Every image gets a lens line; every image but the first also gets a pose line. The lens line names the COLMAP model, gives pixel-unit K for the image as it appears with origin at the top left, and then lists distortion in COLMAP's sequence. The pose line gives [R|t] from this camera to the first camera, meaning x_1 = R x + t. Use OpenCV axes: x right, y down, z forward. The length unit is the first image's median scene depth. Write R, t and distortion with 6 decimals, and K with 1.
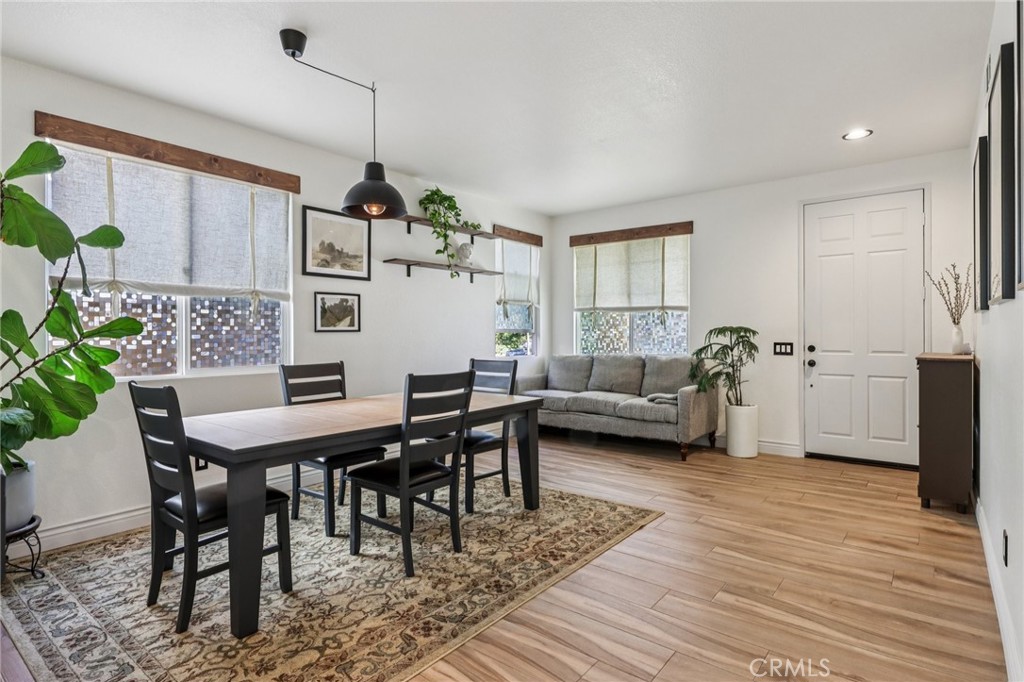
lens RADIAL K [[535.1, 0, 509.4], [0, 535.1, 337.4], [0, 0, 1]] dist [0.000429, -0.000780]
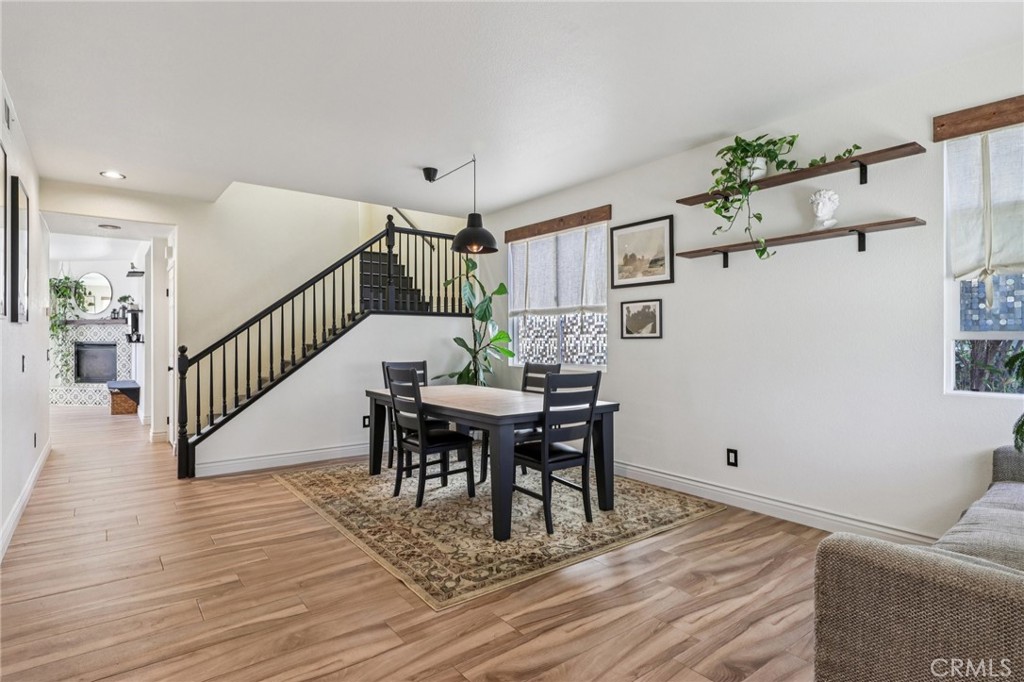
lens RADIAL K [[535.1, 0, 509.6], [0, 535.1, 339.9], [0, 0, 1]] dist [0.000429, -0.000780]
pose [[-0.247021, 0.005582, -0.968994, 0.779316], [-0.004973, 0.999963, 0.007028, -0.014140], [0.968997, 0.006555, -0.246984, 1.069662]]
